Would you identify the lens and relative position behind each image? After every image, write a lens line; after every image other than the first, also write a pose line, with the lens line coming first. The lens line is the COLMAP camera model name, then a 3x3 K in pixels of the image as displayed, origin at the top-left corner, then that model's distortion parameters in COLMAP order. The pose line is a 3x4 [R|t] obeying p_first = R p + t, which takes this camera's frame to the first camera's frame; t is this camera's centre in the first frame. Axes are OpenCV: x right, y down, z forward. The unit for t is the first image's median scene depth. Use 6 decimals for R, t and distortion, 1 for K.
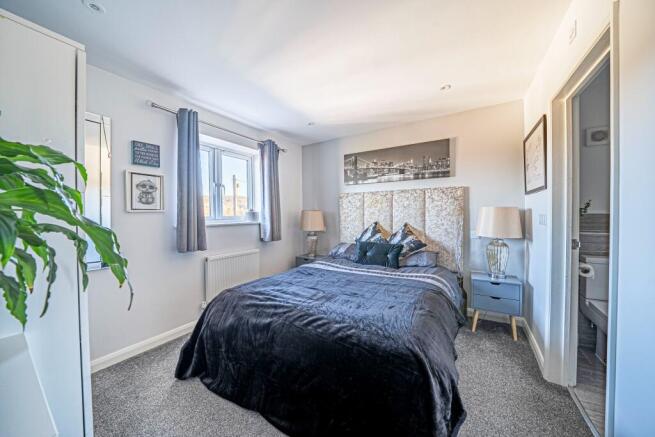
lens RADIAL K [[226.9, 0, 327.0], [0, 226.9, 216.4], [0, 0, 1]] dist [-0.021040, 0.001052]
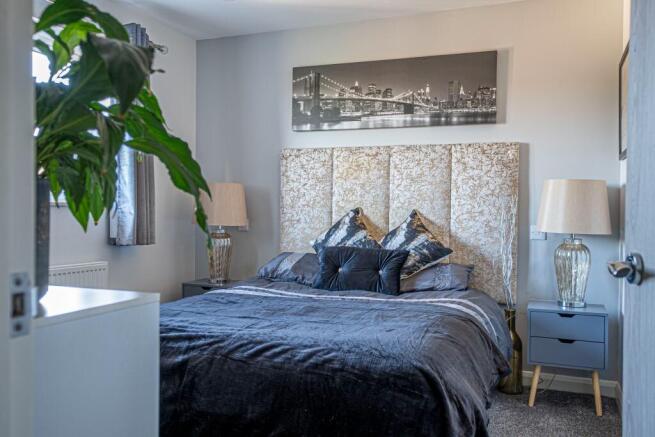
lens RADIAL K [[588.4, 0, 327.1], [0, 588.4, 218.1], [0, 0, 1]] dist [0.027962, 0.003884]
pose [[0.982097, 0.017886, 0.187525, -0.104681], [-0.017452, 0.999840, -0.003962, 0.061806], [-0.187566, 0.000618, 0.982252, -0.299075]]
